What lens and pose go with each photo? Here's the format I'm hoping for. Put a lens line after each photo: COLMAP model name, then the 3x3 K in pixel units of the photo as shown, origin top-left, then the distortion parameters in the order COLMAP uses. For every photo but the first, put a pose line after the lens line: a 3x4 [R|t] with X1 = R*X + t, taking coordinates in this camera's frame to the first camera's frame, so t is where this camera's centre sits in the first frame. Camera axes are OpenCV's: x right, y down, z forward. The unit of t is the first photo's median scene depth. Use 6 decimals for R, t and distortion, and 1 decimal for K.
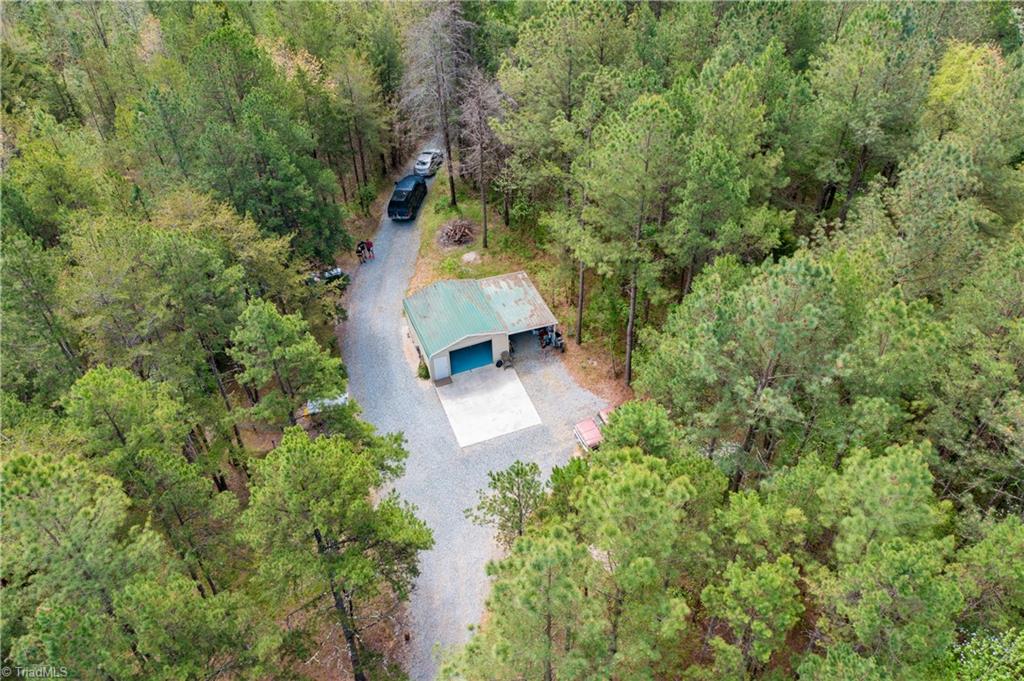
lens RADIAL K [[848.2, 0, 512.0], [0, 848.2, 340.5], [0, 0, 1]] dist [-0.046609, -0.000055]
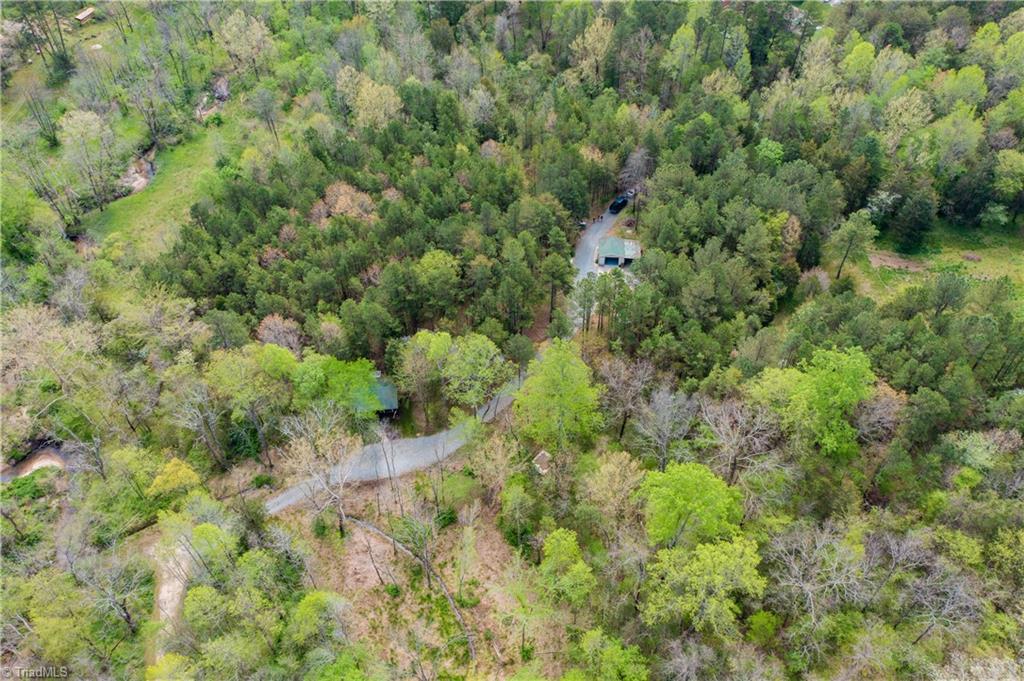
lens RADIAL K [[848.2, 0, 512.0], [0, 848.2, 340.5], [0, 0, 1]] dist [-0.046609, -0.000055]
pose [[0.898632, 0.329434, -0.289715, 0.648357], [-0.310049, 0.944118, 0.111849, 0.061947], [0.310372, -0.010685, 0.950555, -2.206518]]
